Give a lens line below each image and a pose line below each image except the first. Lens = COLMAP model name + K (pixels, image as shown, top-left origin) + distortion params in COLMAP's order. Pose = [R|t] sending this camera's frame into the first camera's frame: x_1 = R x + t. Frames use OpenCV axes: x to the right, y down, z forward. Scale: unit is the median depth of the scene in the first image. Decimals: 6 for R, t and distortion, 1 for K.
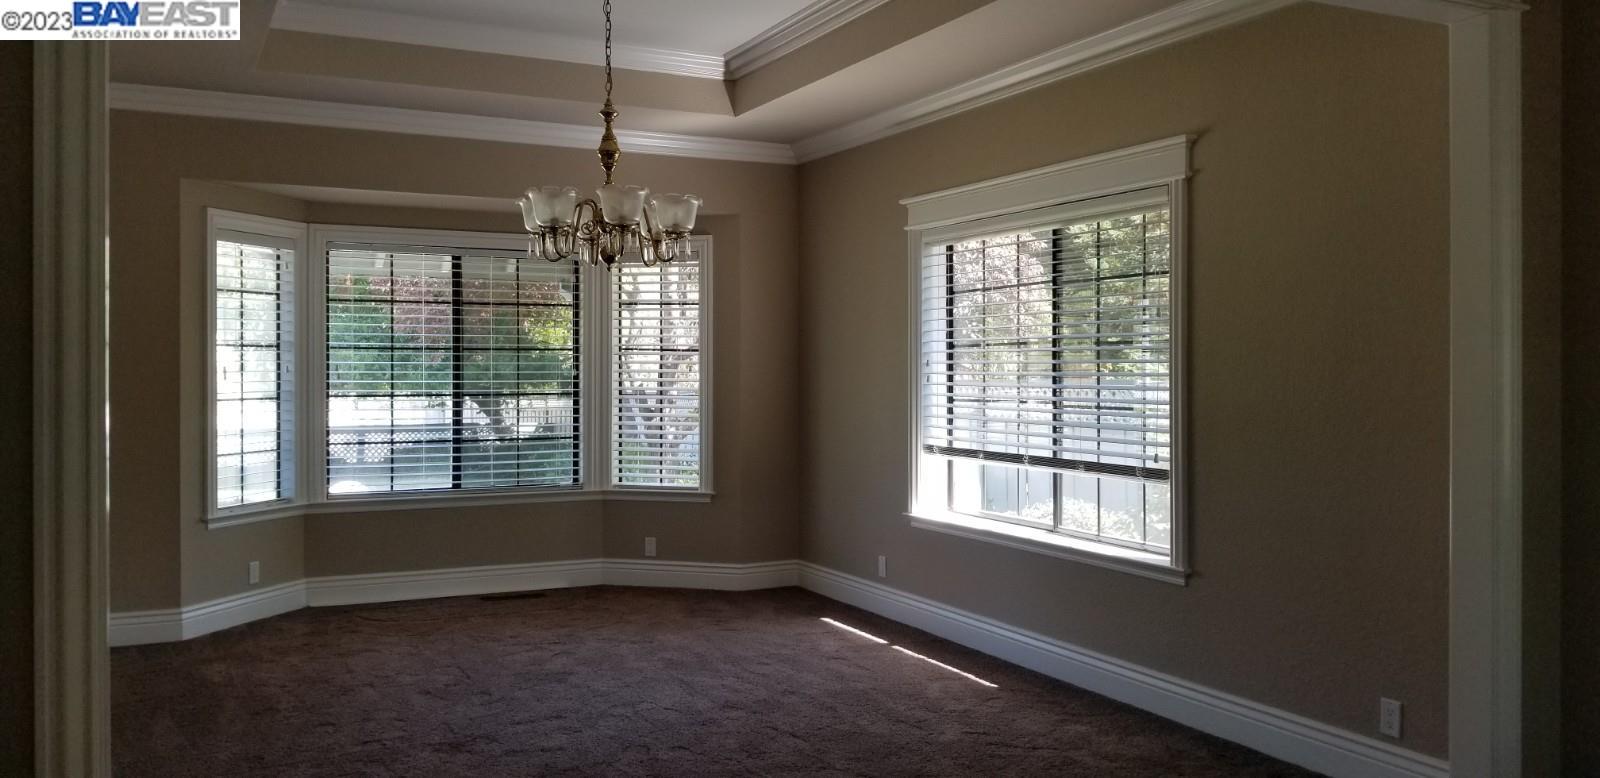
lens RADIAL K [[1243.3, 0, 801.4], [0, 1243.3, 378.7], [0, 0, 1]] dist [0.001952, -0.011377]
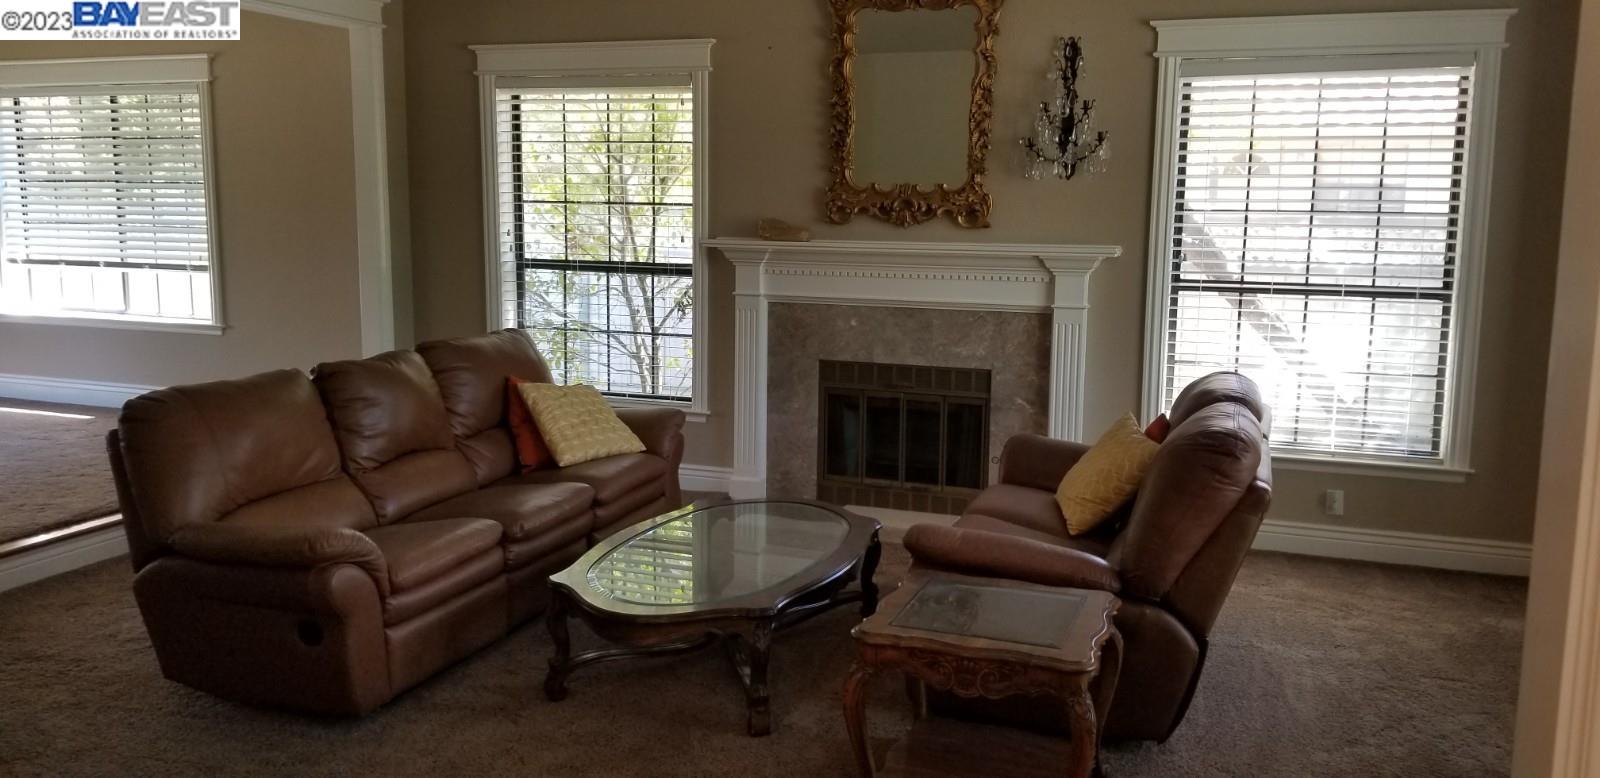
lens RADIAL K [[1243.3, 0, 793.7], [0, 1243.3, 375.3], [0, 0, 1]] dist [0.001952, -0.011377]
pose [[0.737040, -0.086555, 0.670283, -0.238347], [-0.006459, 0.990818, 0.135048, -0.007659], [-0.675818, -0.103866, 0.729714, -0.706960]]
